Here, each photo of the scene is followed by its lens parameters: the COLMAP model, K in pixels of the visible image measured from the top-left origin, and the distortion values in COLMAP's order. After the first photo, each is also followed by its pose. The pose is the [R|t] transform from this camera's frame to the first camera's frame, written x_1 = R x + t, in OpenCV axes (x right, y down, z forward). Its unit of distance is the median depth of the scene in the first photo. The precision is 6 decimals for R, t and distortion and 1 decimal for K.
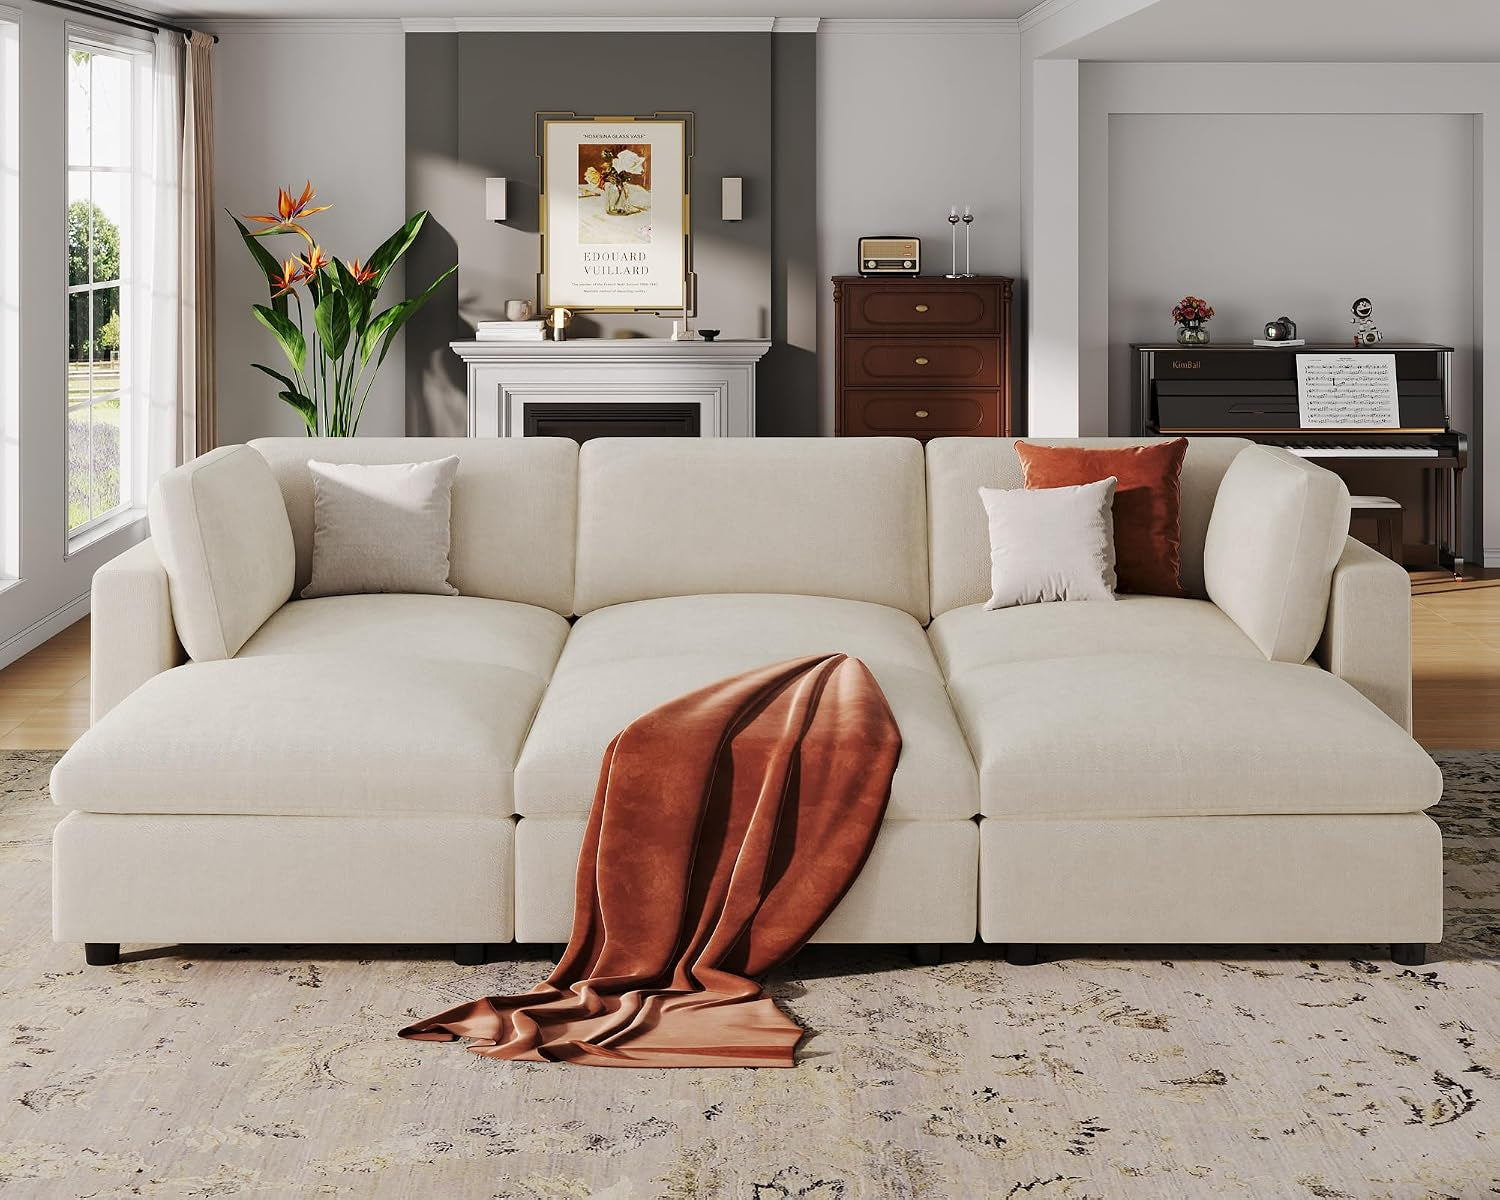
lens RADIAL K [[5812.5, 0, 750.0], [0, 5812.5, 600.0], [0, 0, 1]] dist [0.041011, -2.404570]
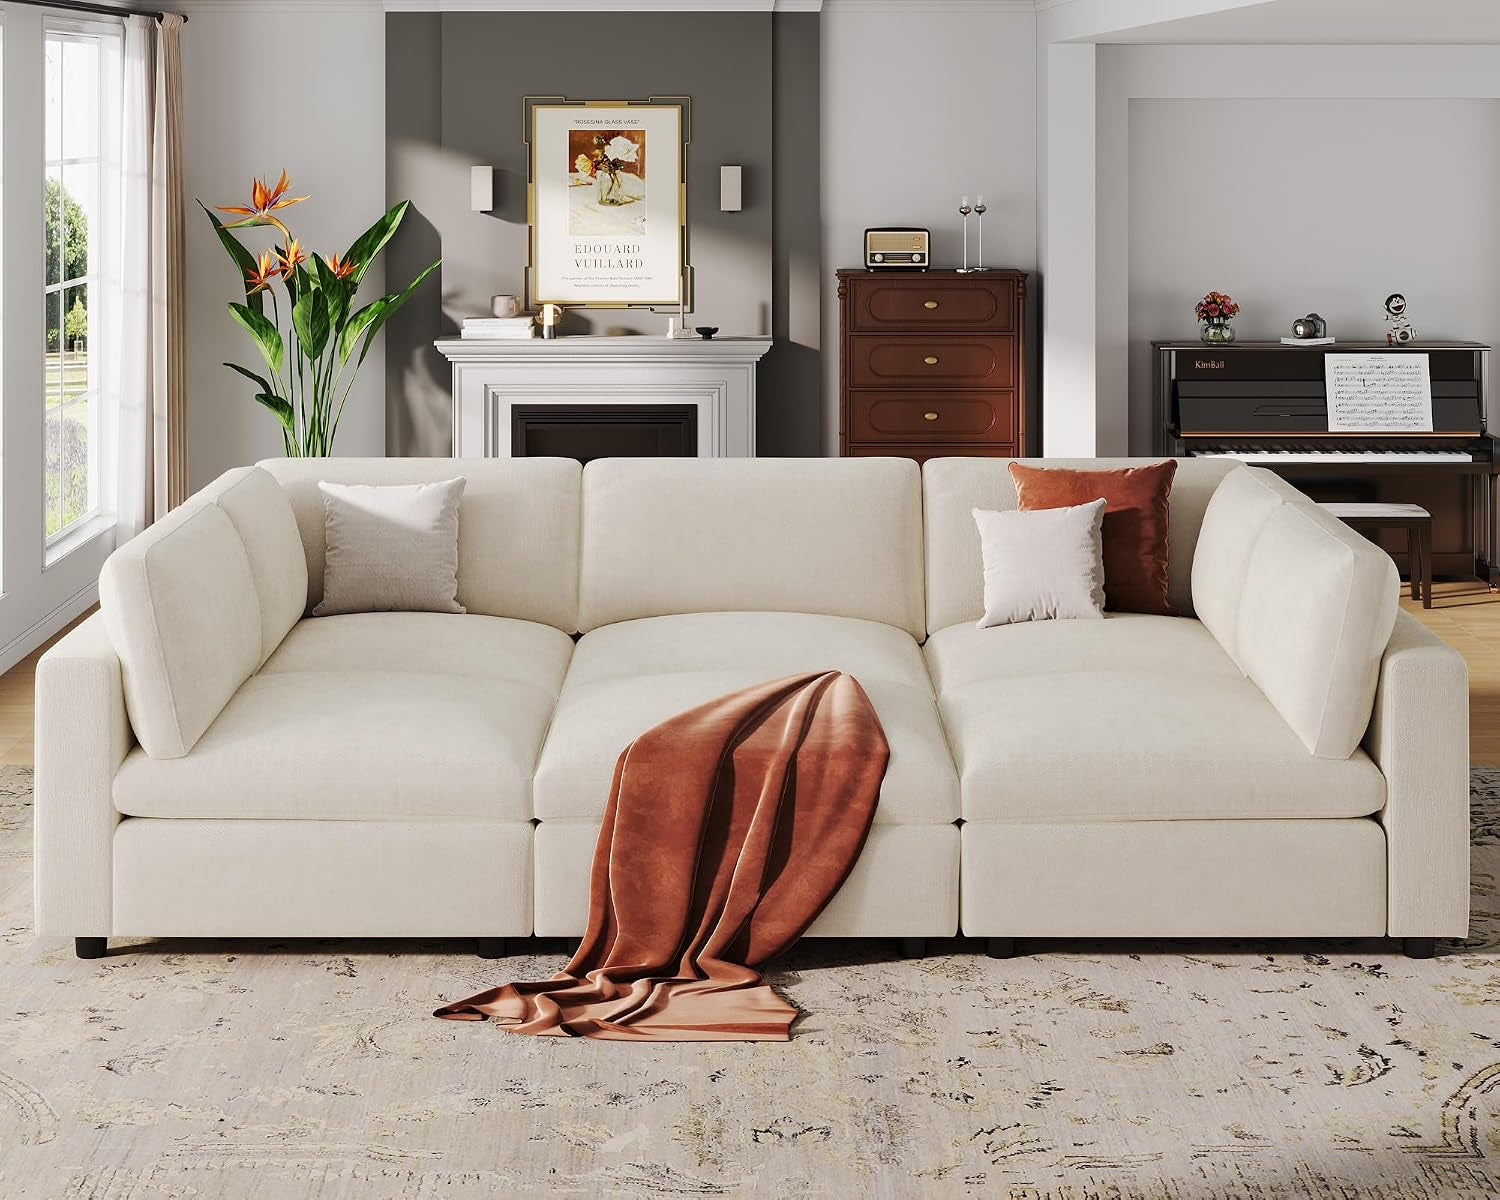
lens RADIAL K [[7081.6, 0, 750.0], [0, 7081.6, 600.0], [0, 0, 1]] dist [0.108967, -1.709131]
pose [[1.000000, -0.000021, -0.000003, 0.000005], [0.000021, 1.000000, -0.000032, -0.001934], [0.000003, 0.000032, 1.000000, -0.155577]]
